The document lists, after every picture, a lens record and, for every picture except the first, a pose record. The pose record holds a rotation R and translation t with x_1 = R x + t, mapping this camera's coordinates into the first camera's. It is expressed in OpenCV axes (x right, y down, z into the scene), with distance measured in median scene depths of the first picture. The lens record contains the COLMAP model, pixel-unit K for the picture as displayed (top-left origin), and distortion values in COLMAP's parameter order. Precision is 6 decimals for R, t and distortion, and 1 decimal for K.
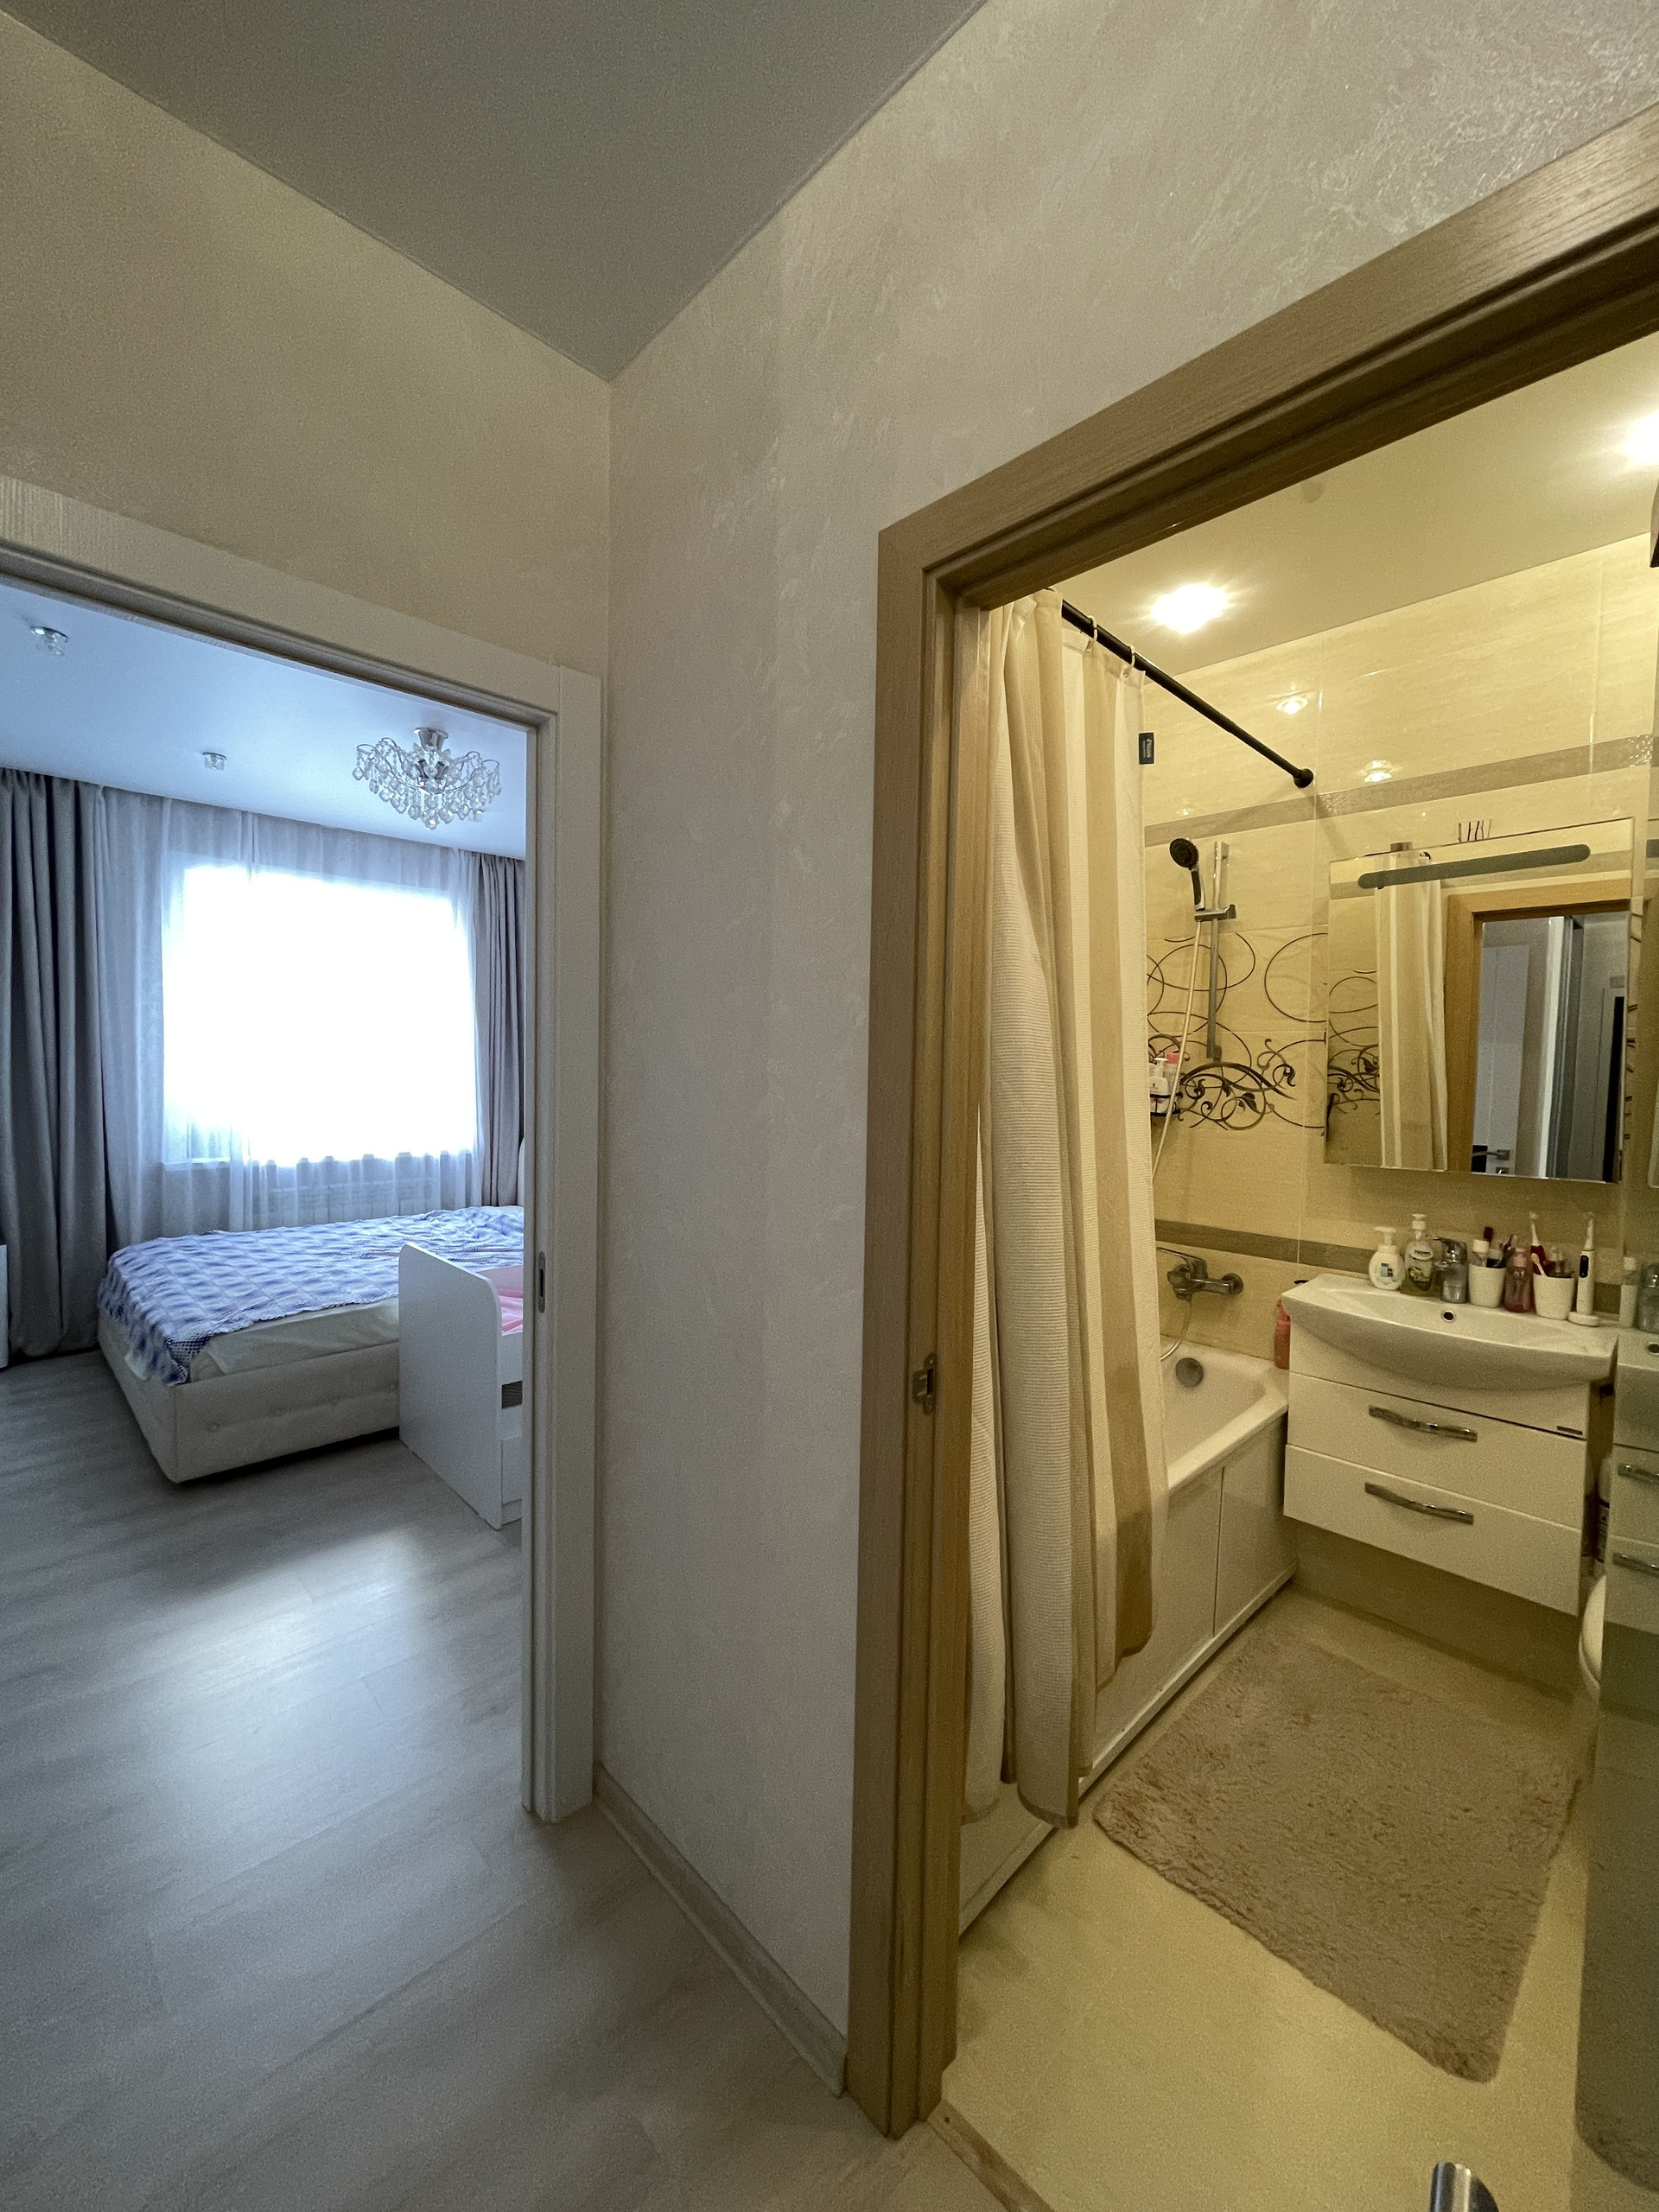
lens RADIAL K [[890.8, 0, 827.9], [0, 890.8, 1095.5], [0, 0, 1]] dist [-0.012505, 0.005925]
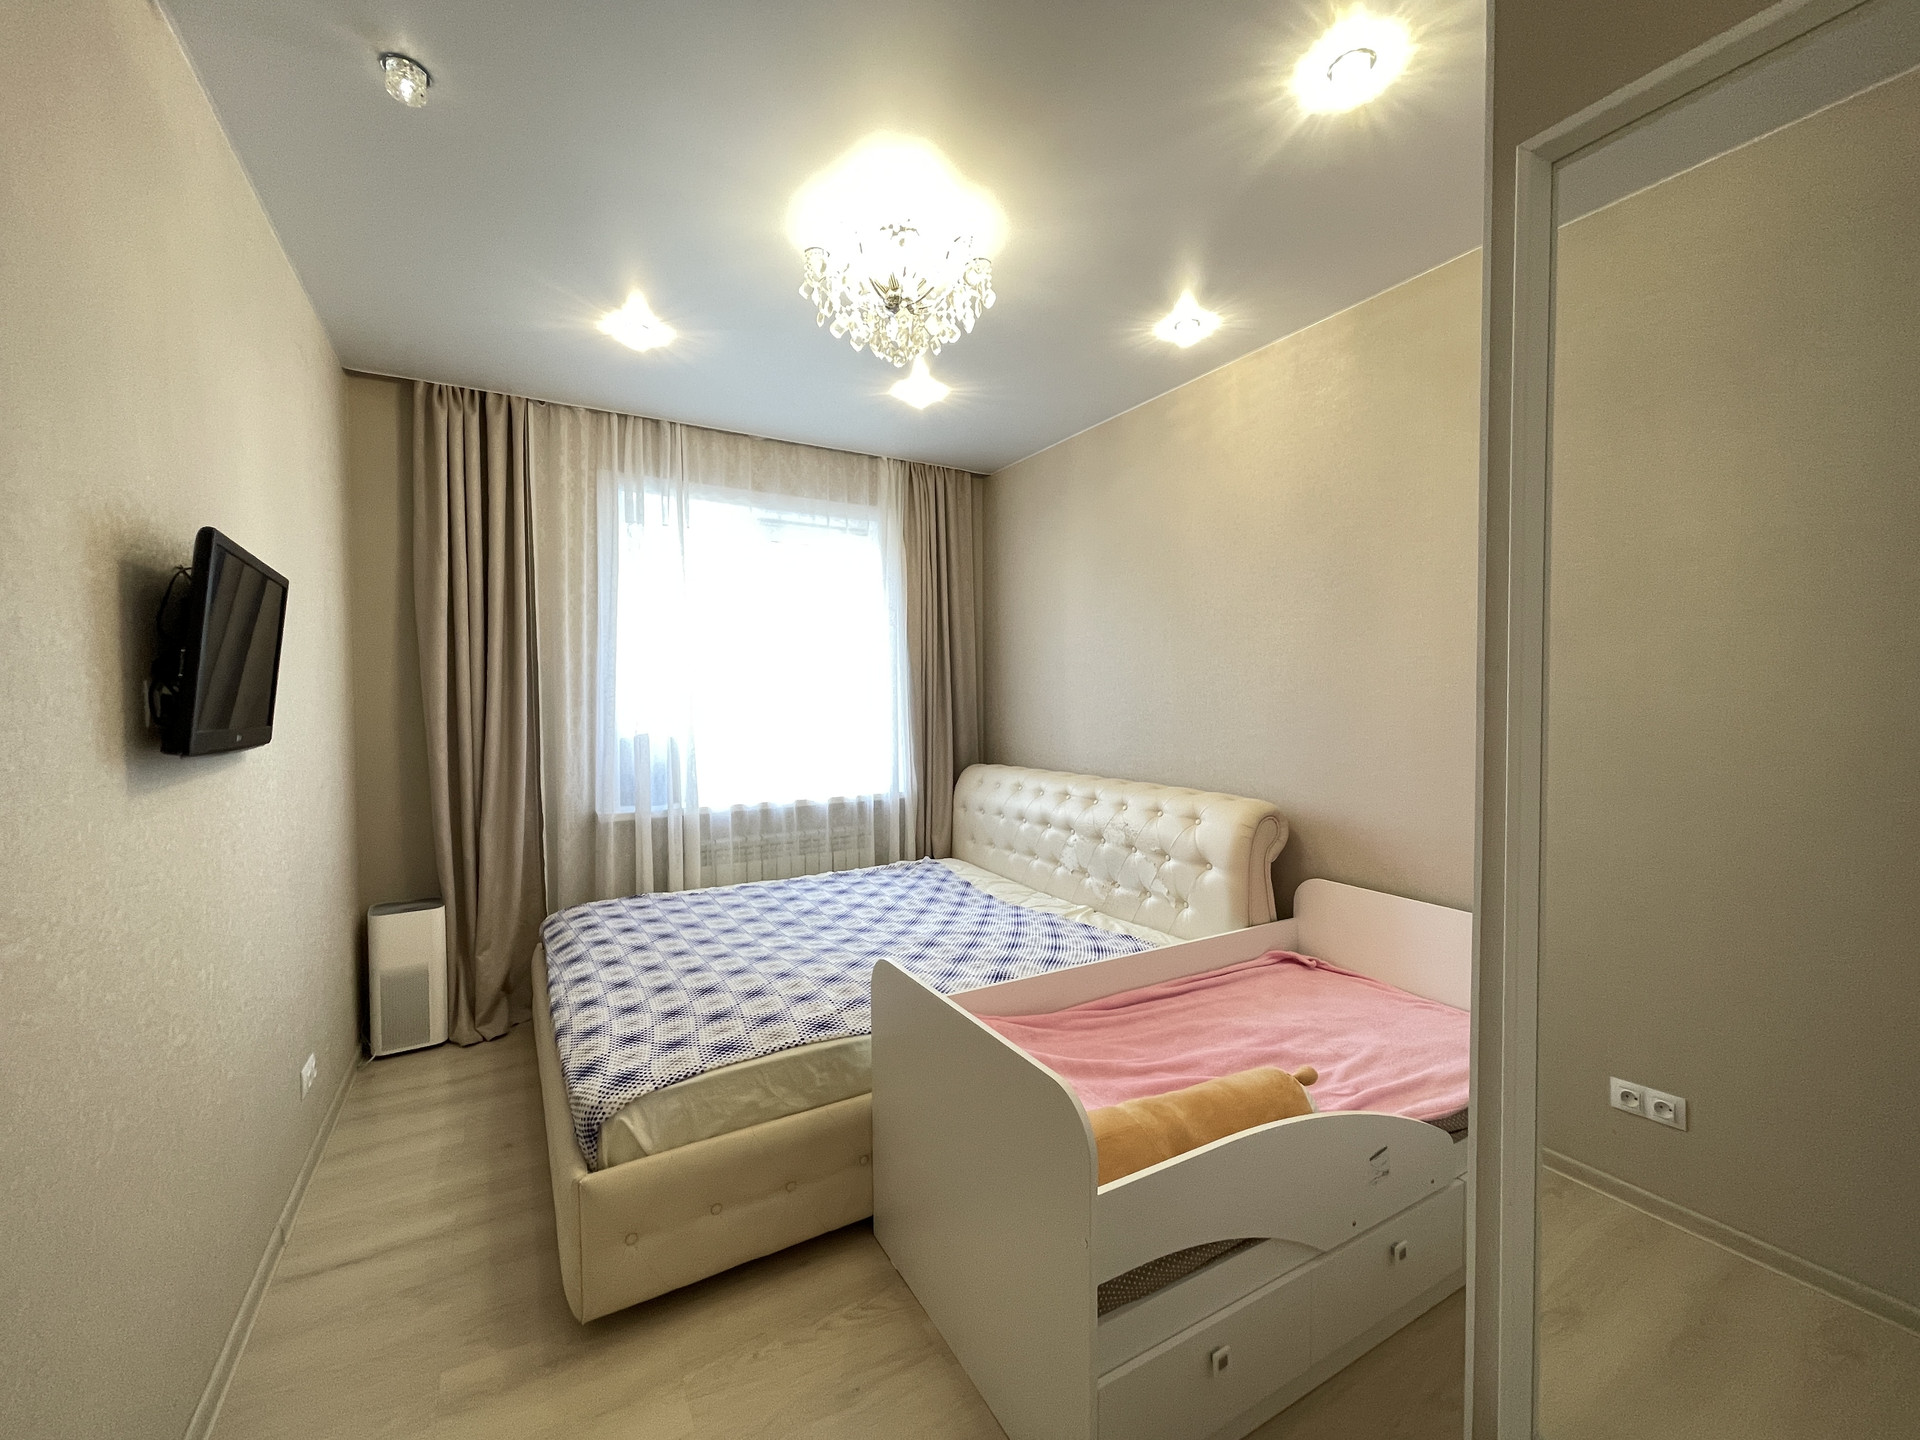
lens RADIAL K [[773.2, 0, 955.0], [0, 773.2, 732.1], [0, 0, 1]] dist [-0.012505, 0.005925]
pose [[0.969283, -0.011804, -0.245663, -0.366469], [0.012913, 0.999912, 0.002903, -0.007525], [0.245607, -0.005986, 0.969351, 0.589756]]
